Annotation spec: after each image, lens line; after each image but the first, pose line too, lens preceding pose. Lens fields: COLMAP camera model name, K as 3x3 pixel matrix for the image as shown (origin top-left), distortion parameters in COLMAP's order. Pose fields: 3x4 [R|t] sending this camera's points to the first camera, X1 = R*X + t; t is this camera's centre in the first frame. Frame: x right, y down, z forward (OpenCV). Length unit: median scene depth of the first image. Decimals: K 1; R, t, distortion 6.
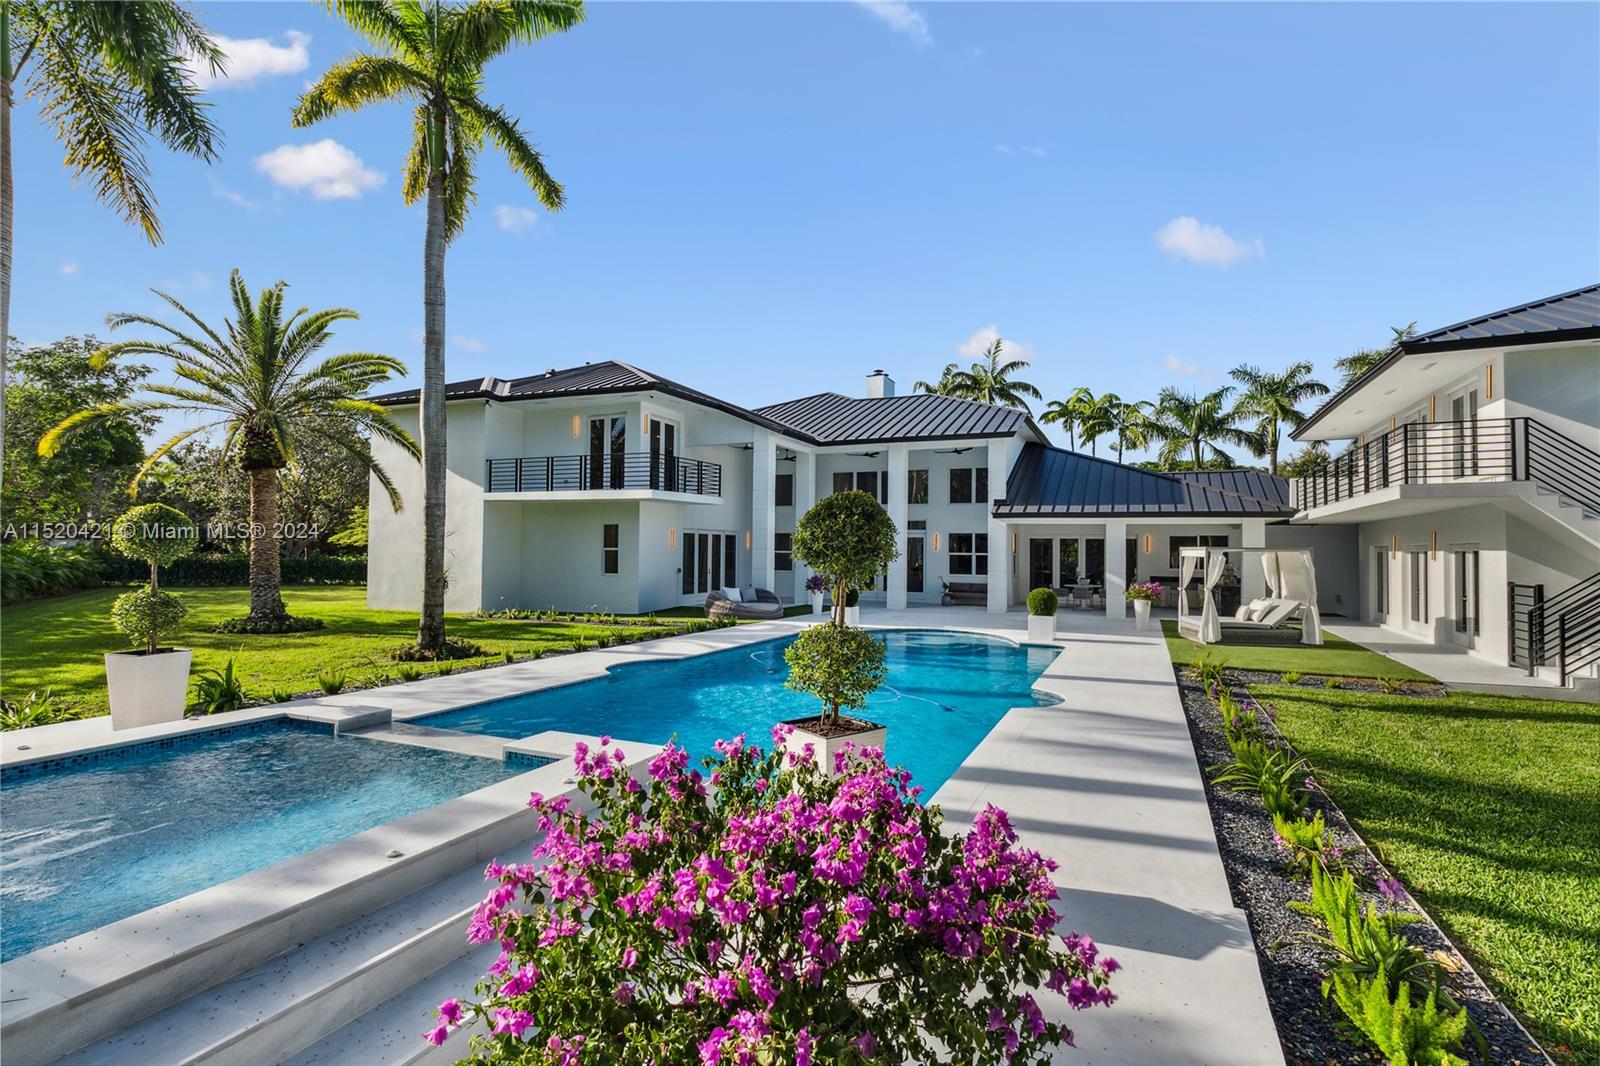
lens RADIAL K [[748.4, 0, 799.1], [0, 748.4, 527.0], [0, 0, 1]] dist [-0.003380, 0.000431]
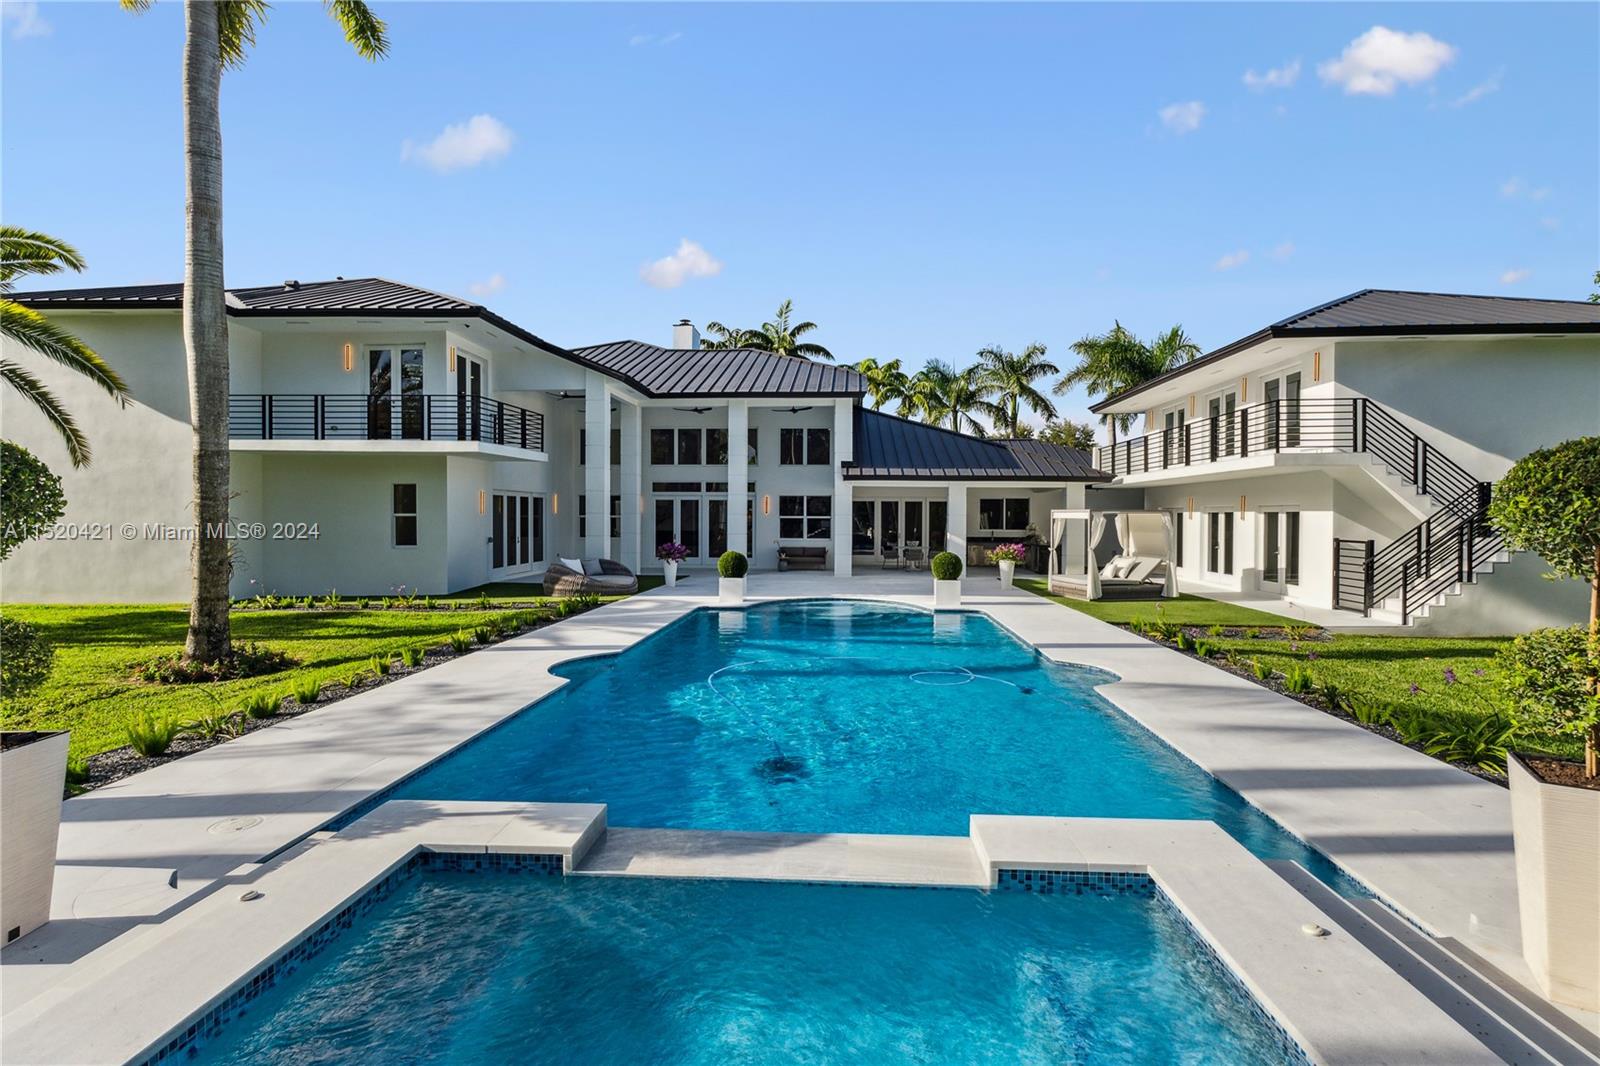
lens RADIAL K [[754.5, 0, 798.9], [0, 754.5, 523.4], [0, 0, 1]] dist [0.001454, -0.005372]
pose [[0.935840, -0.010980, 0.352255, -0.144172], [-0.004856, 0.999018, 0.044041, 0.001091], [-0.352393, -0.042926, 0.934867, 0.101018]]
